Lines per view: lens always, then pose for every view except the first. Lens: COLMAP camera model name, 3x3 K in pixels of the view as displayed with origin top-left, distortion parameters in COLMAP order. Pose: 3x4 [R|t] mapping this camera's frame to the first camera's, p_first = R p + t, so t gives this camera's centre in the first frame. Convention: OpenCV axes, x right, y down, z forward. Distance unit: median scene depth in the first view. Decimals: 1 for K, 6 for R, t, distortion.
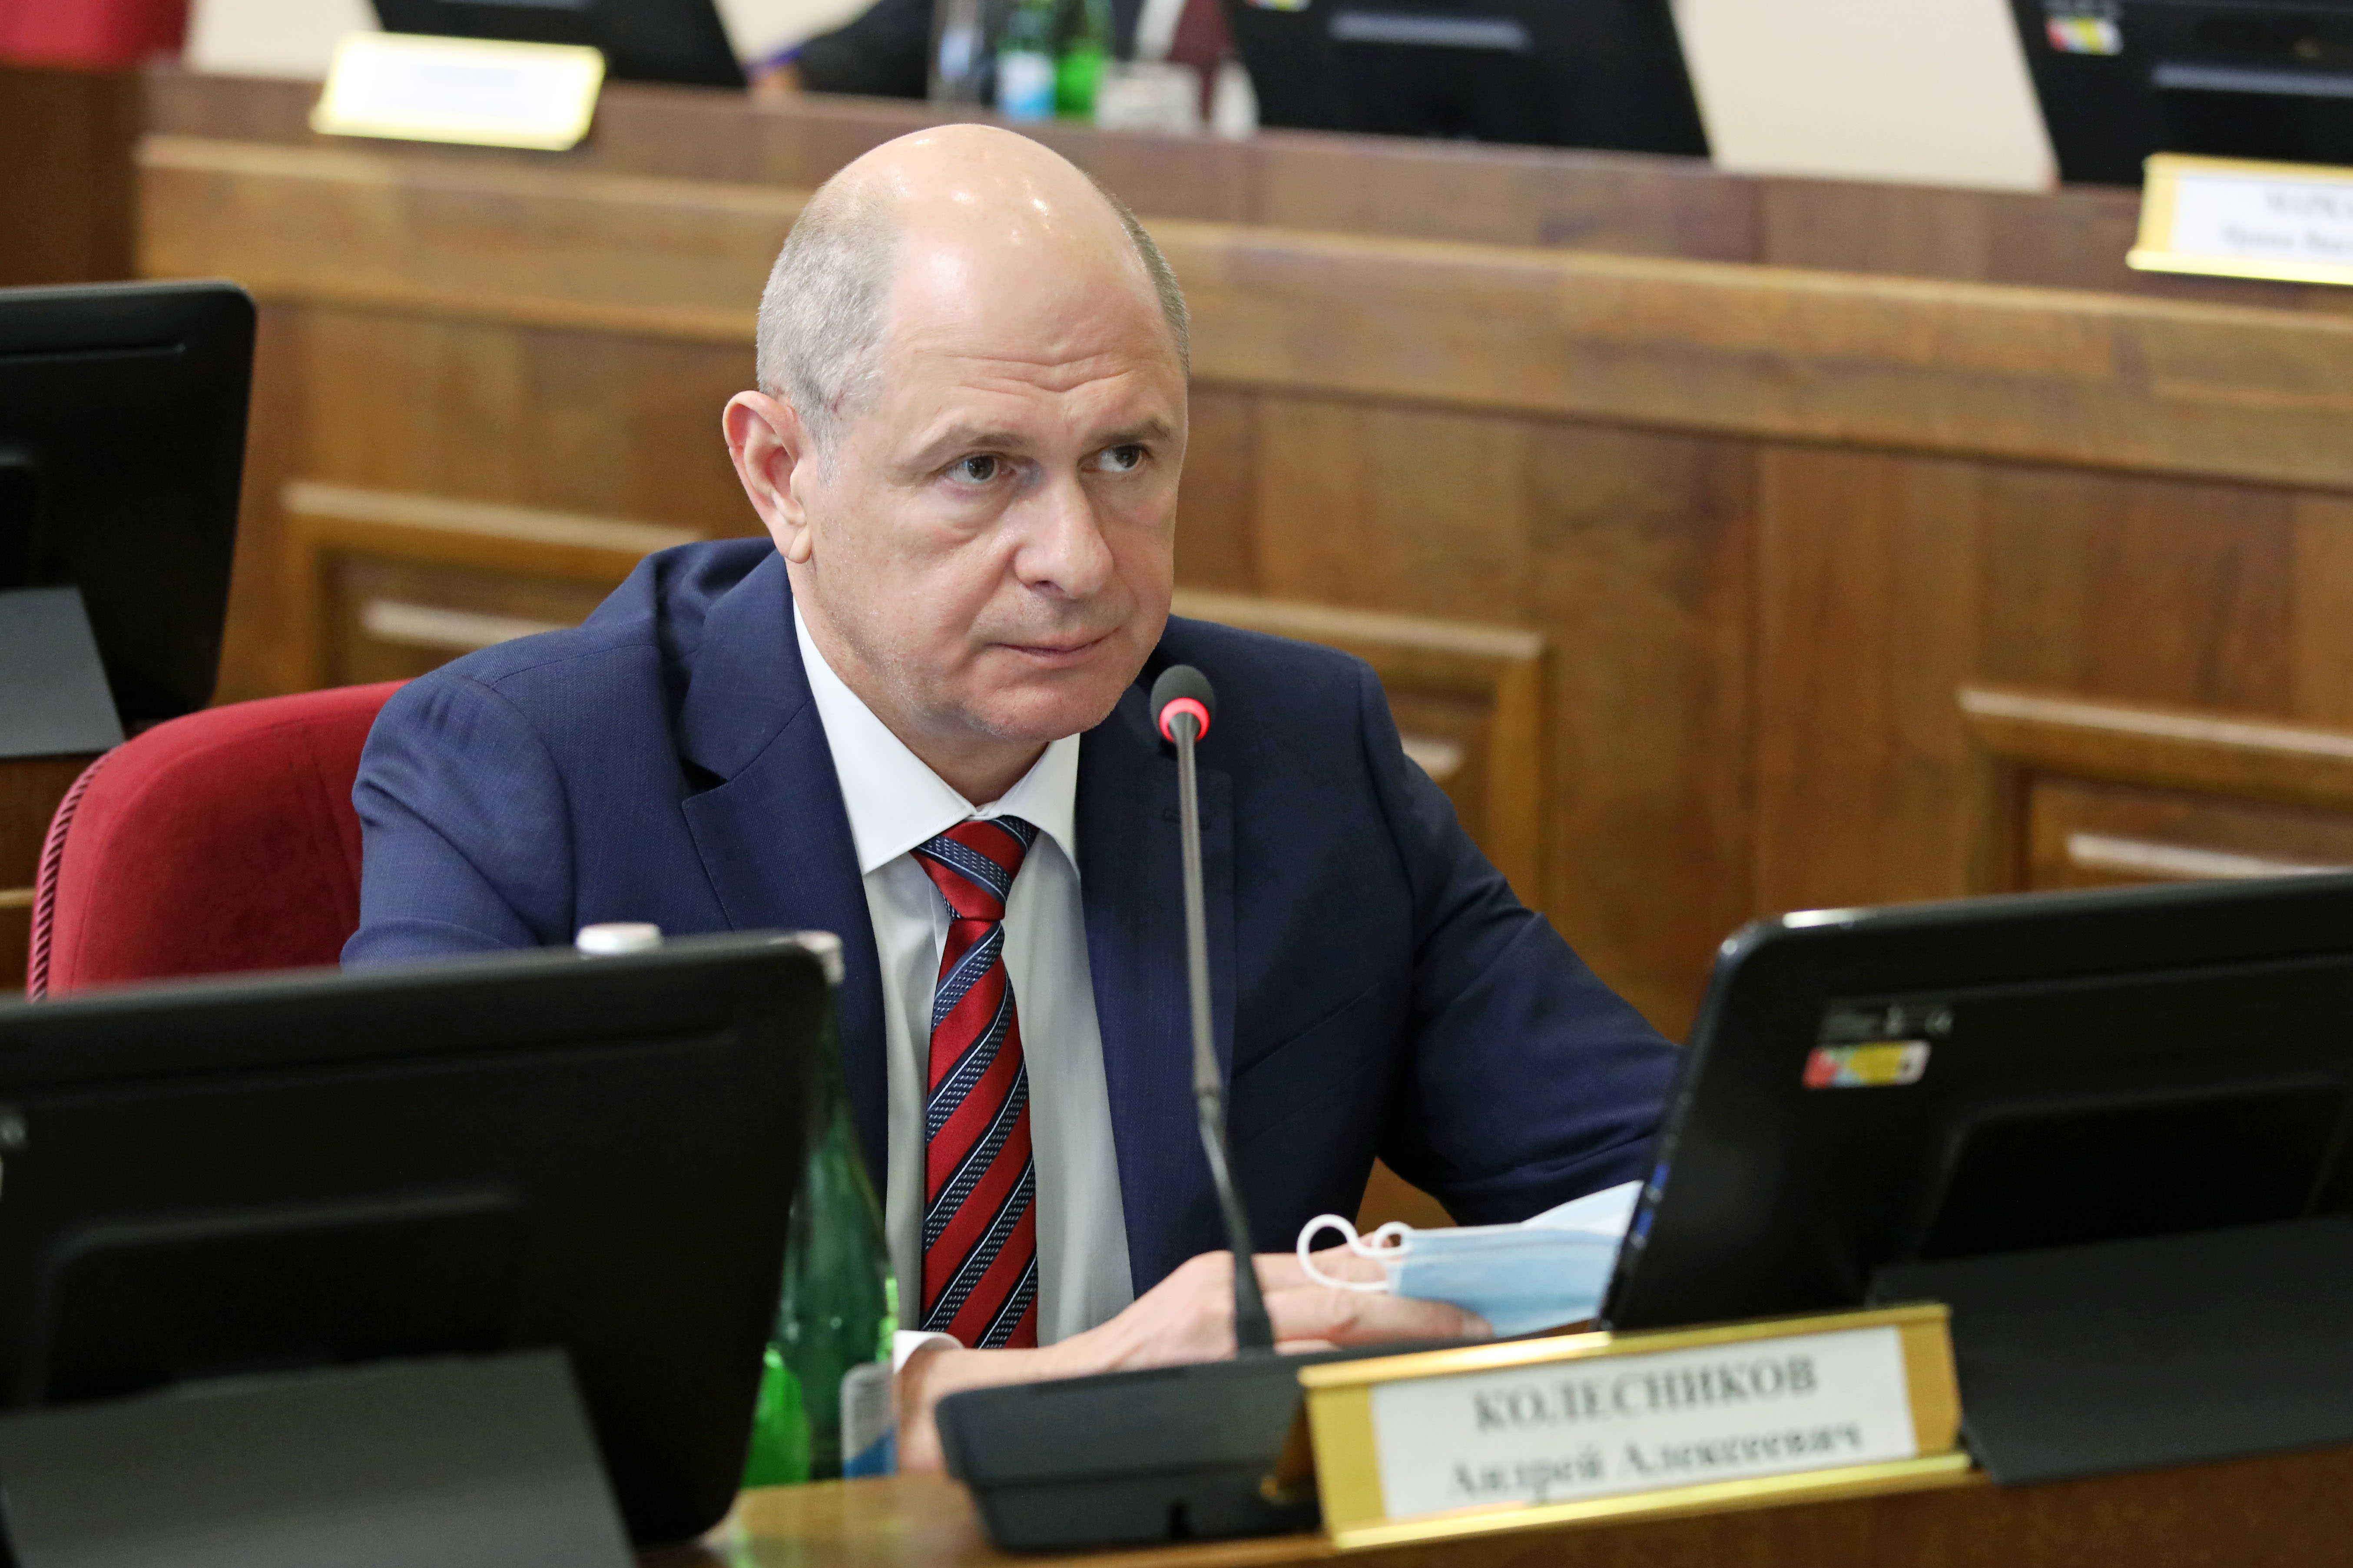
lens RADIAL K [[6929.7, 0, 1178.4], [0, 6929.7, 777.1], [0, 0, 1]] dist [0.232581, 0.000000]
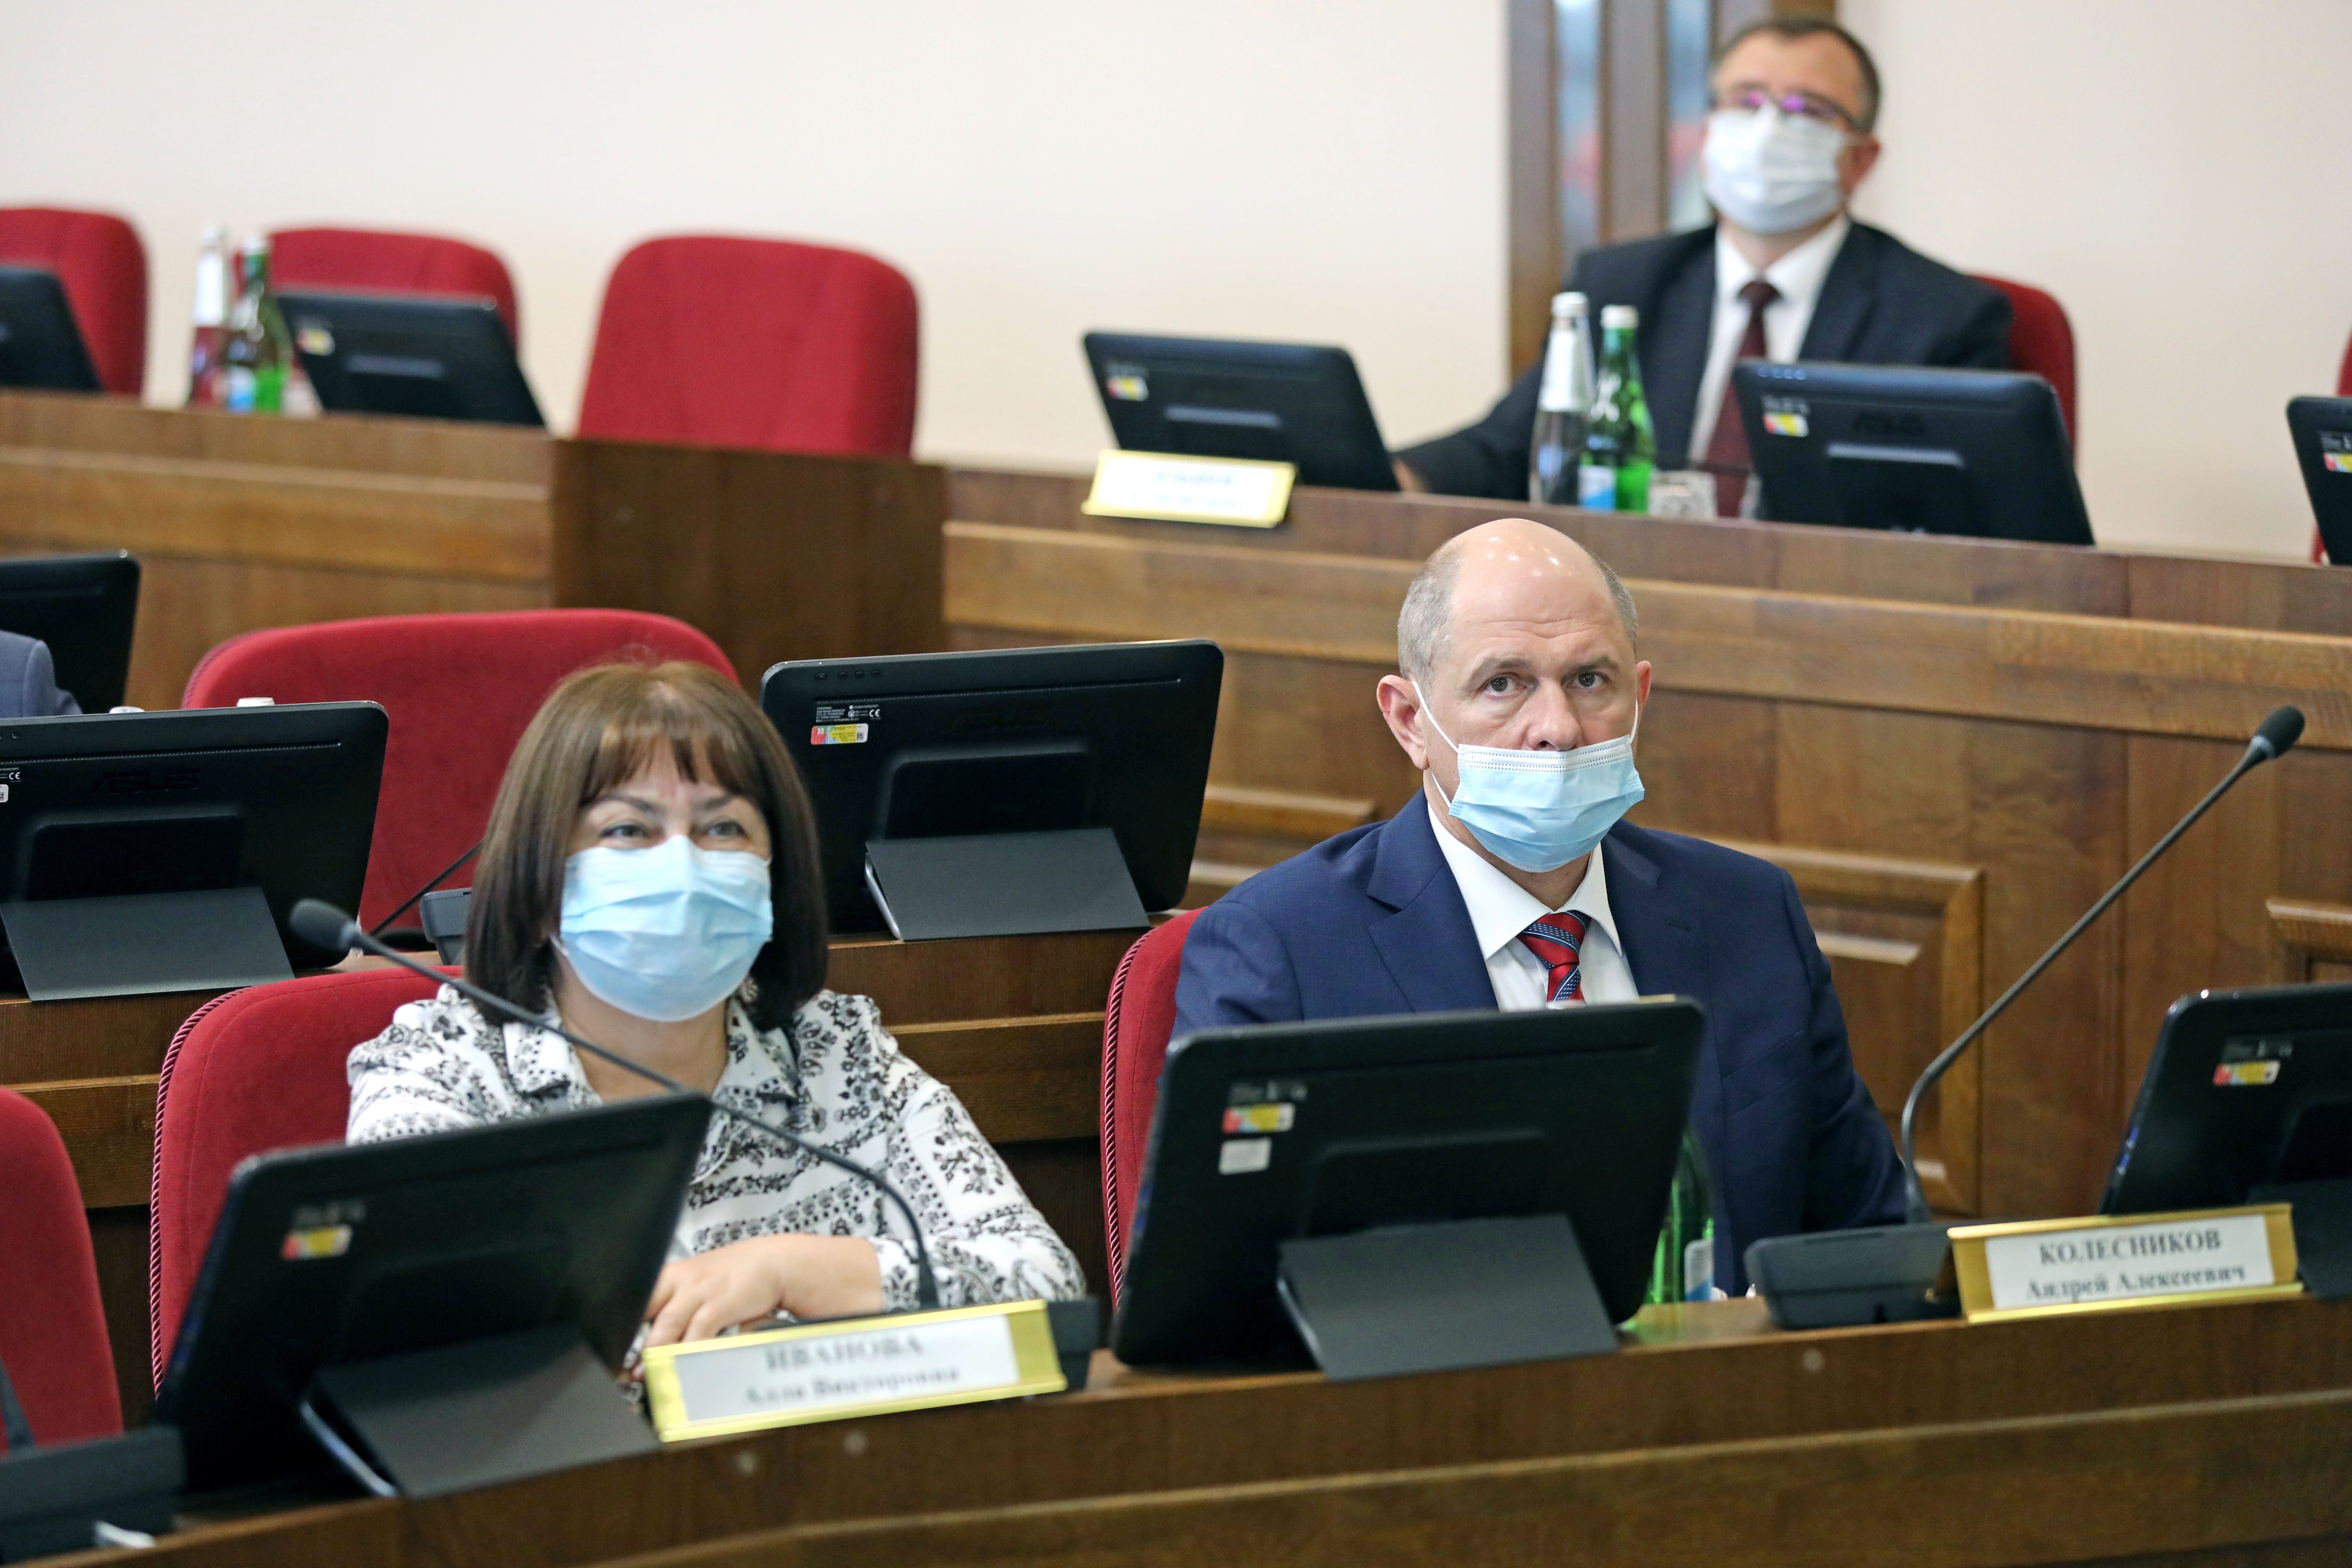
lens RADIAL K [[8452.6, 0, 1175.2], [0, 8452.6, 792.1], [0, 0, 1]] dist [0.371337, 0.000000]
pose [[0.999998, -0.000980, -0.001891, -0.144475], [0.000904, 0.999213, -0.039644, 0.044166], [0.001928, 0.039643, 0.999212, -1.008499]]
